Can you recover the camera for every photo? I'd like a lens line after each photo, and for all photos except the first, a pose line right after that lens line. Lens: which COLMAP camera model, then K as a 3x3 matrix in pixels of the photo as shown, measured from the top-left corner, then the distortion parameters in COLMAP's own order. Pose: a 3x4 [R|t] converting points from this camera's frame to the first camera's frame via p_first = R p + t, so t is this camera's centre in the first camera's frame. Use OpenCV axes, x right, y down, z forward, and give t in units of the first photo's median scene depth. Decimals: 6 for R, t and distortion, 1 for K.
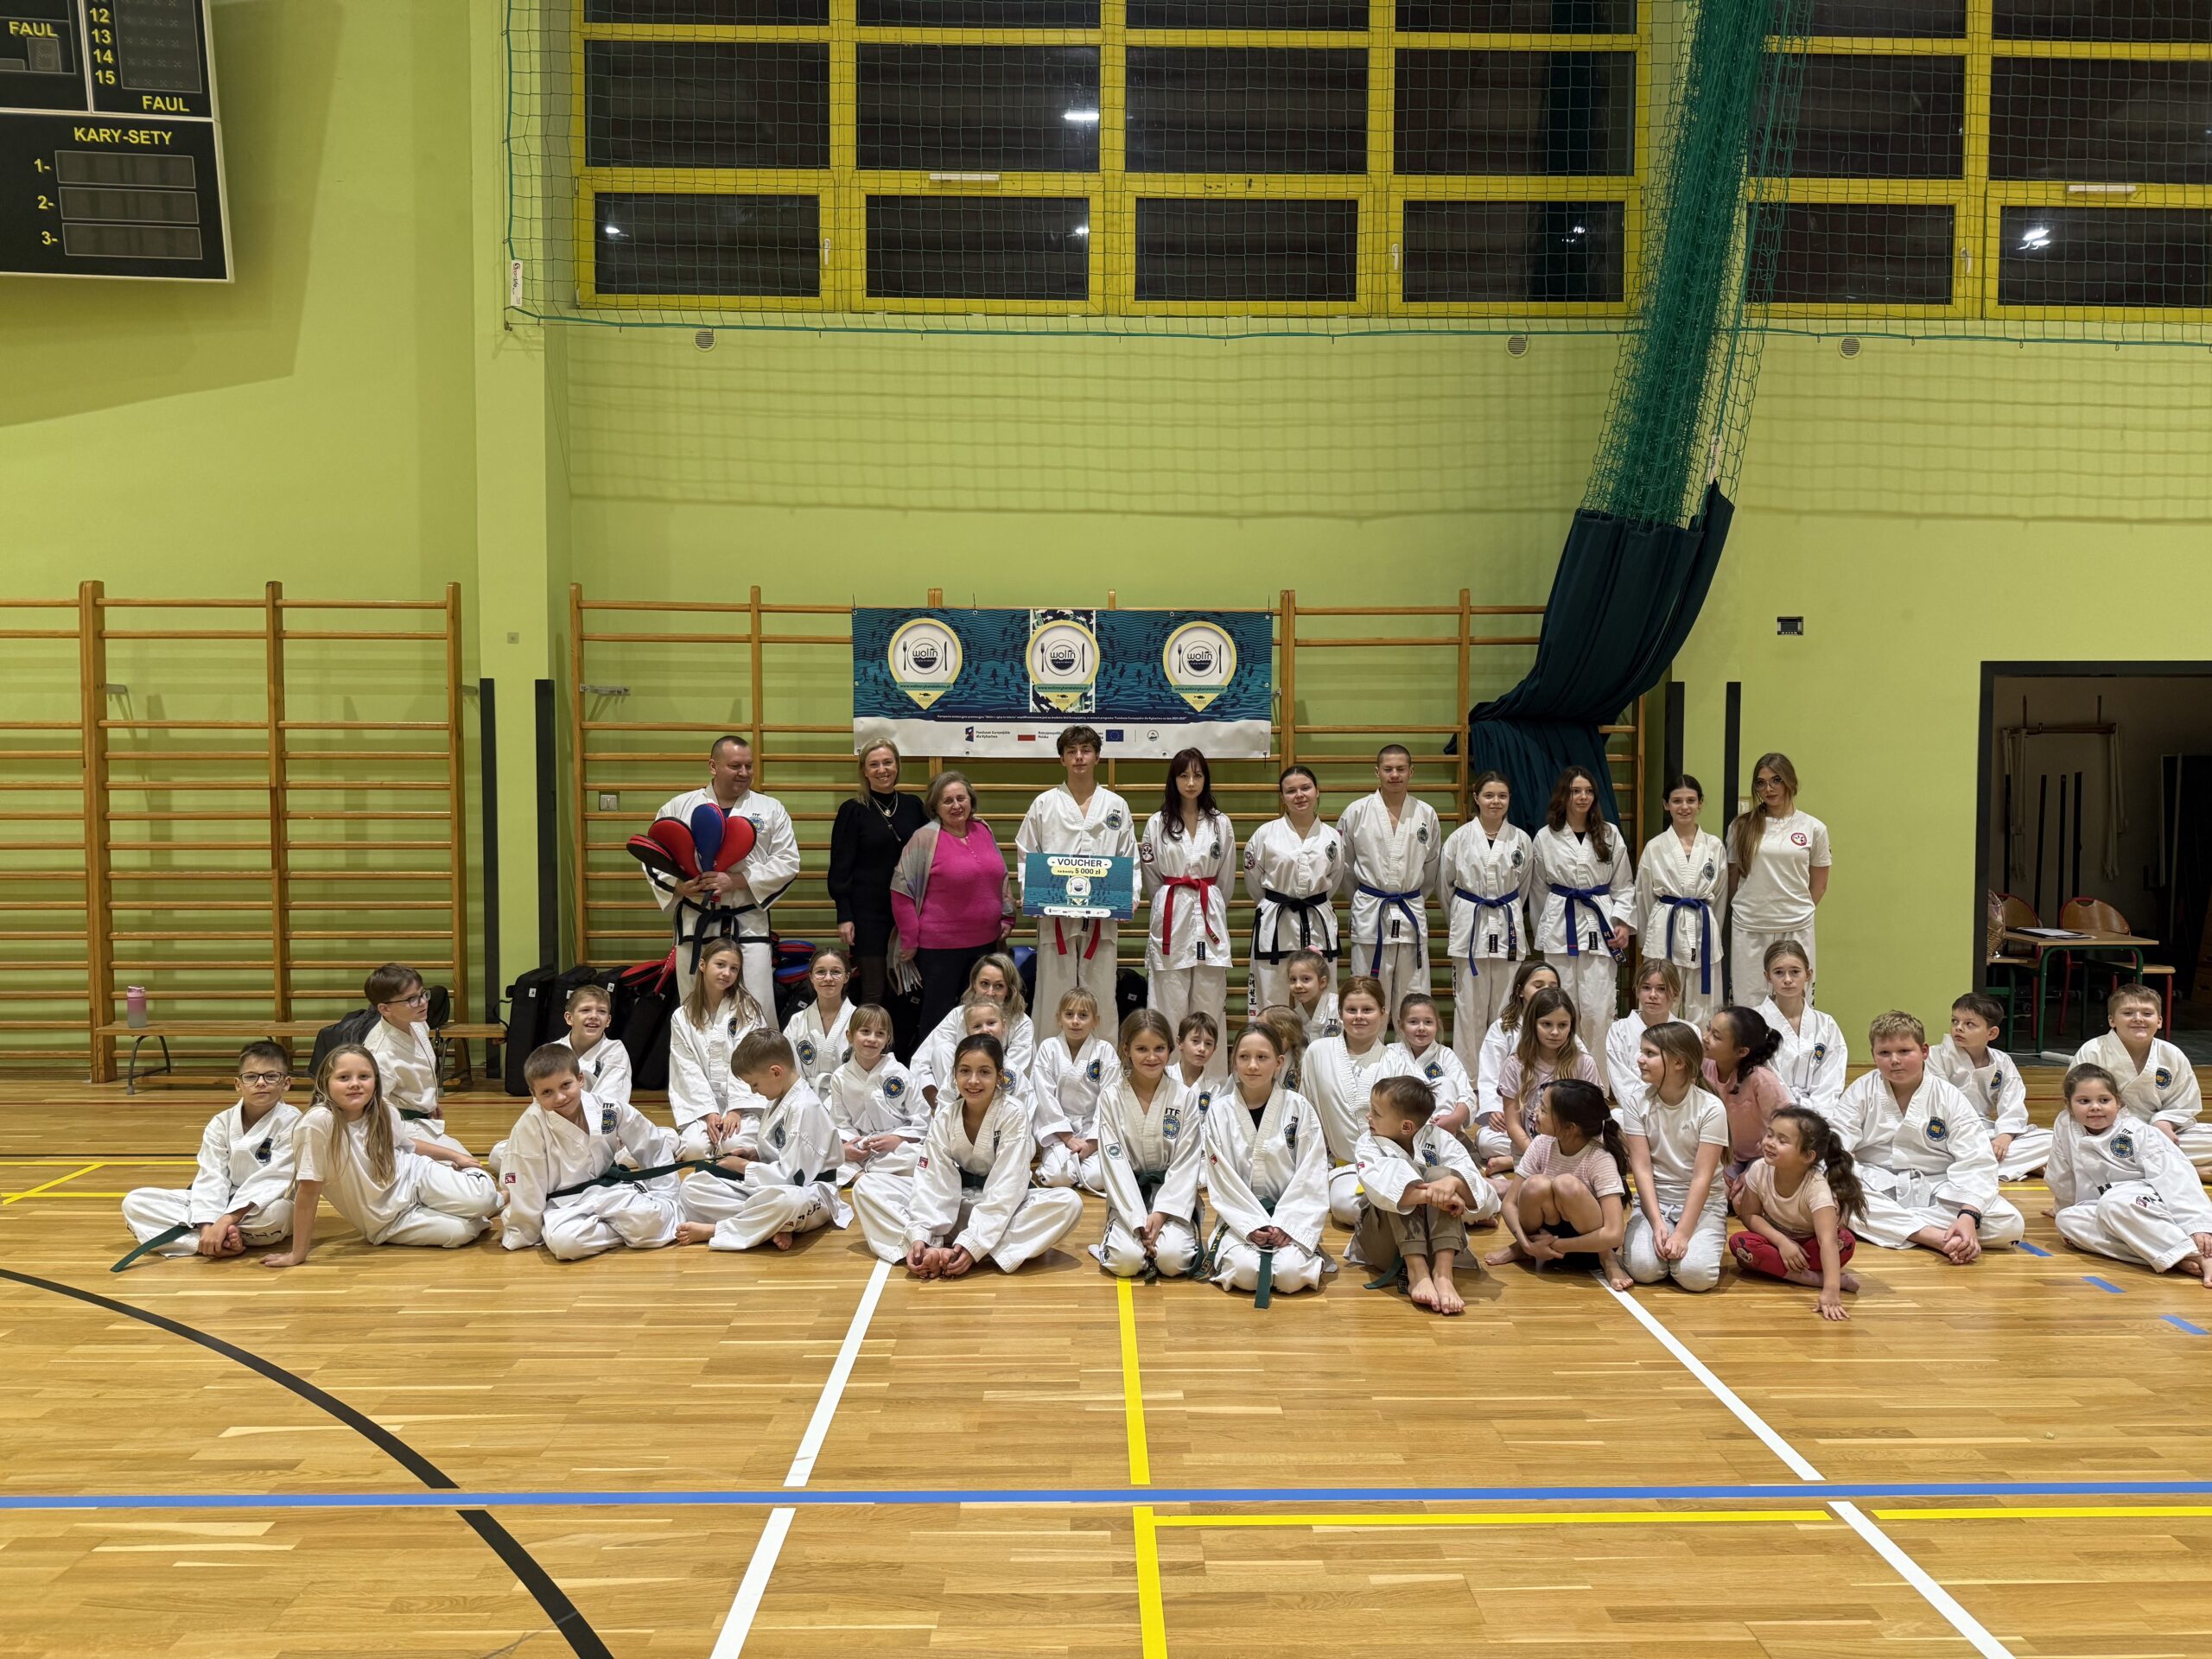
lens RADIAL K [[1547.7, 0, 1103.6], [0, 1547.7, 822.2], [0, 0, 1]] dist [0.024733, -0.036836]
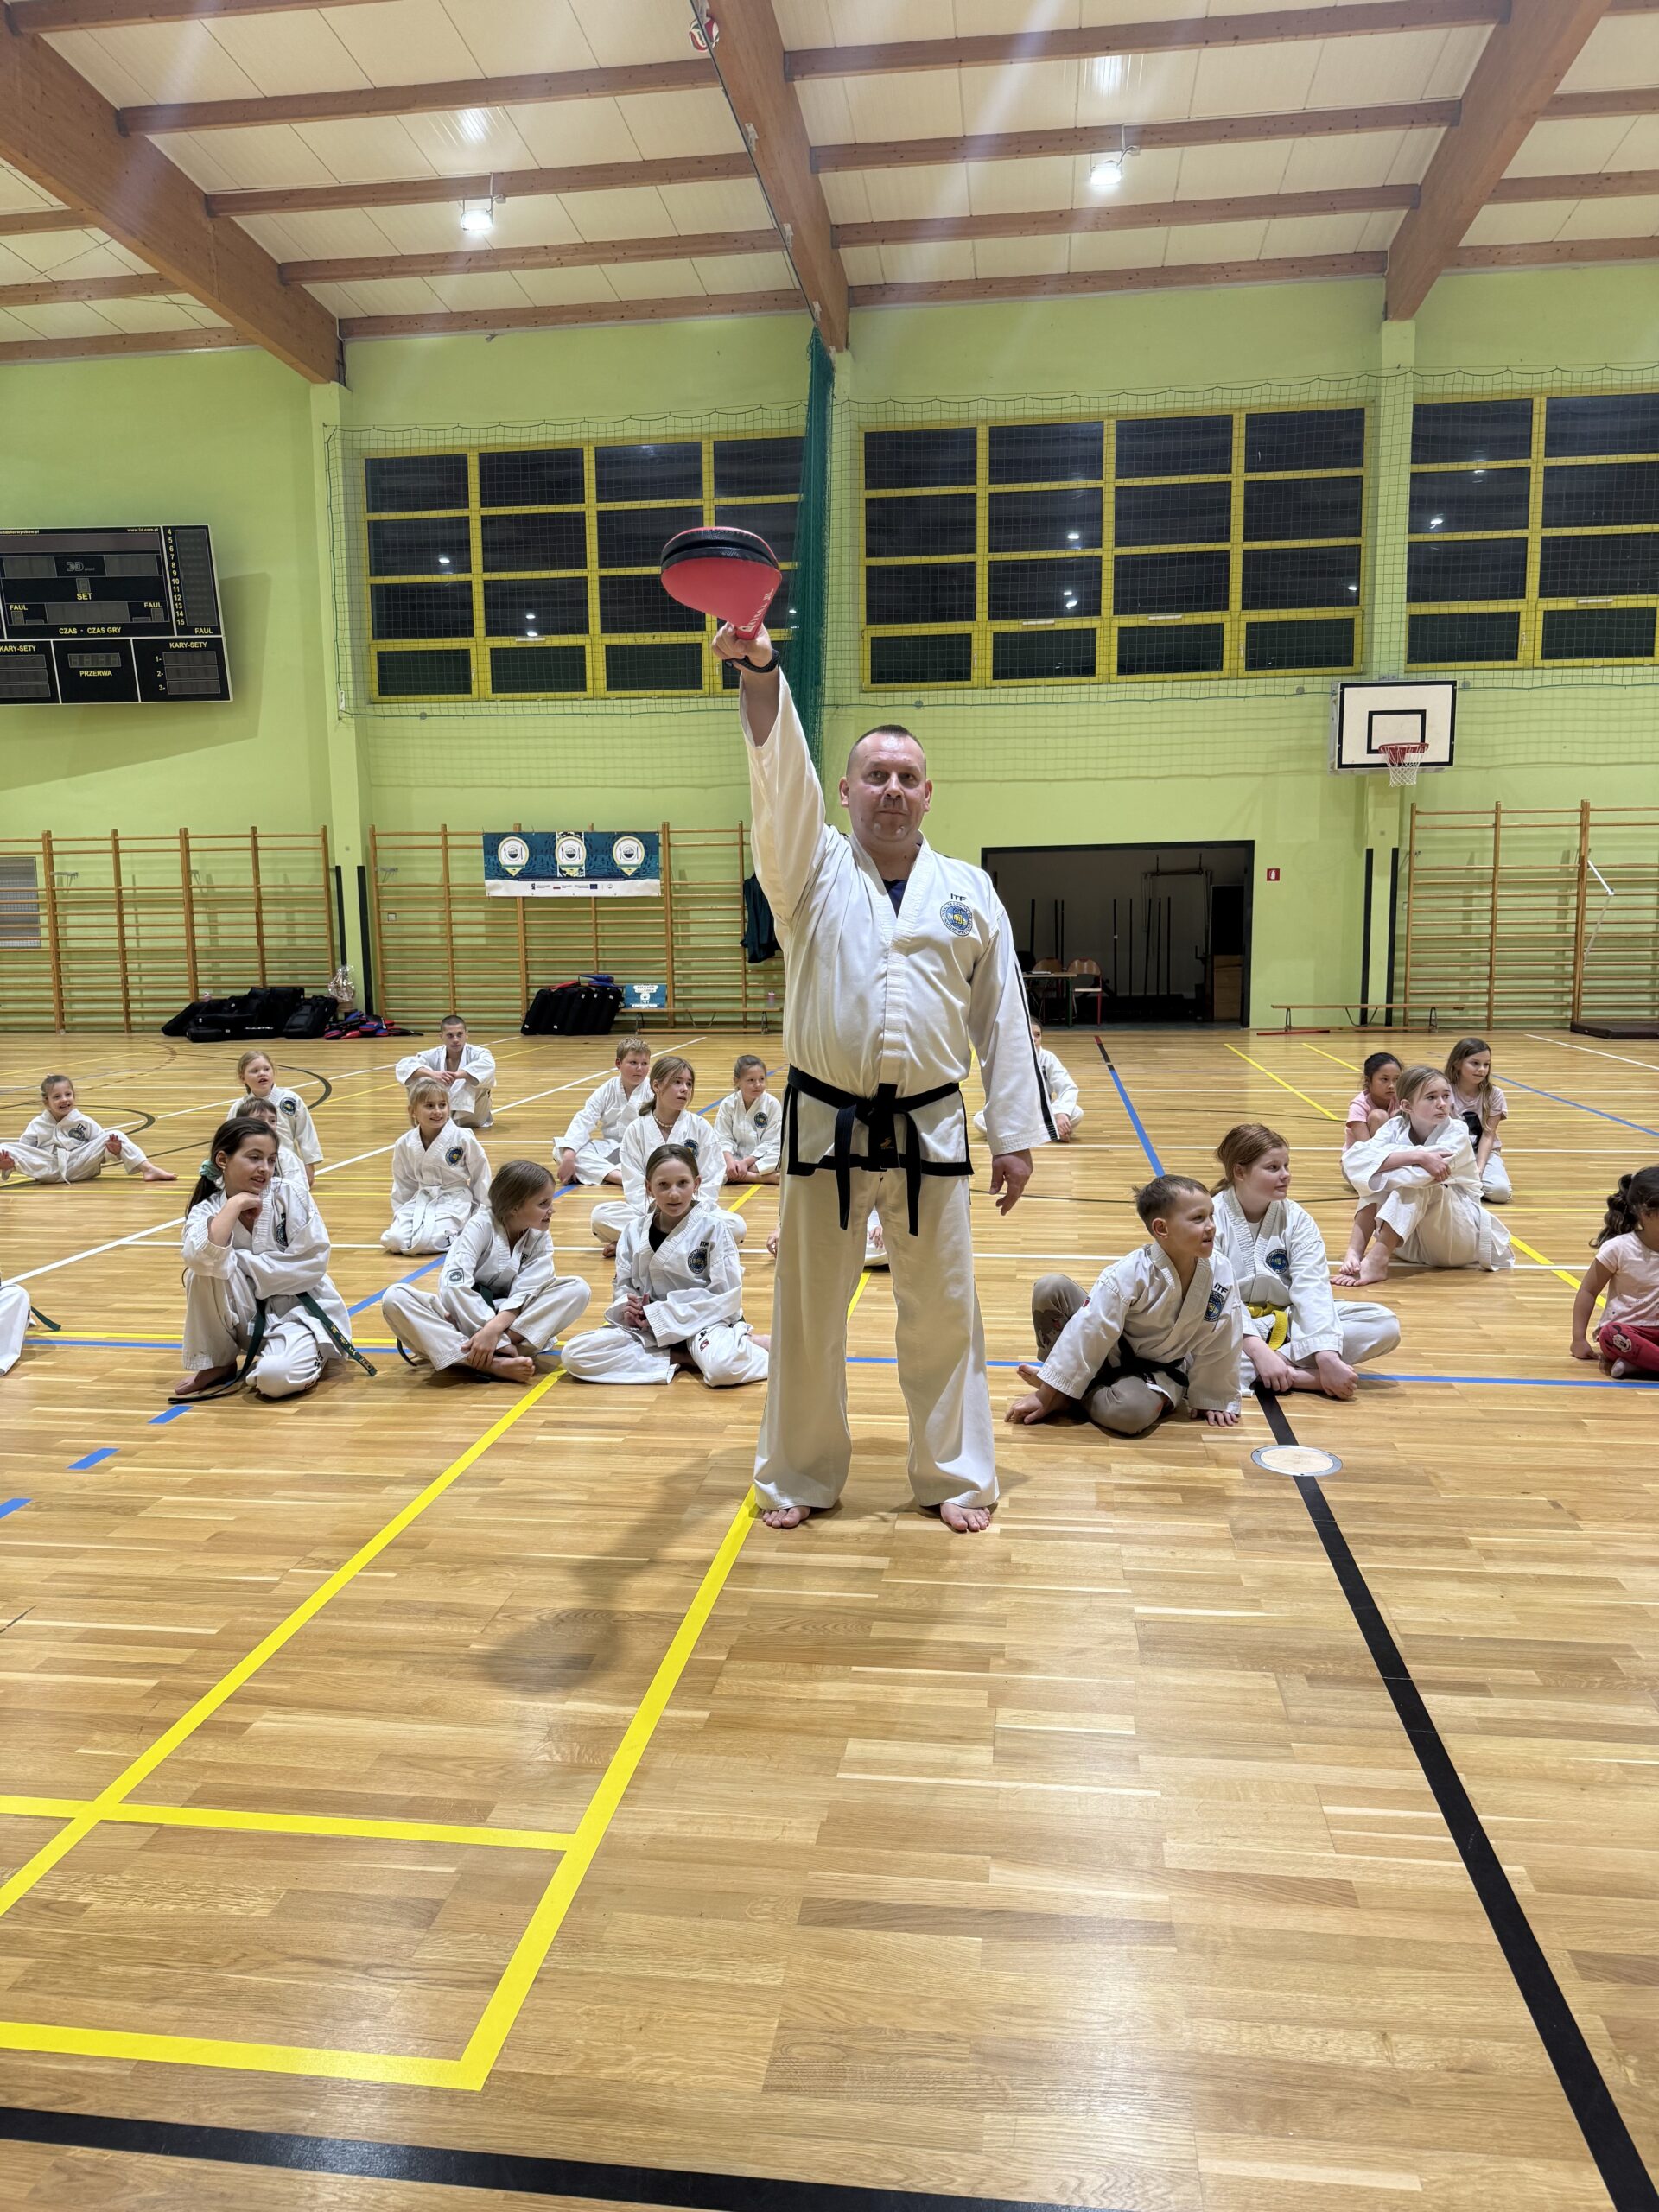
lens RADIAL K [[1547.7, 0, 850.6], [0, 1547.7, 1126.4], [0, 0, 1]] dist [0.024733, -0.036836]
pose [[0.989441, 0.008592, -0.144684, 0.733071], [0.003757, 0.996386, 0.084862, 0.108193], [0.144890, -0.084509, 0.985832, -1.277956]]
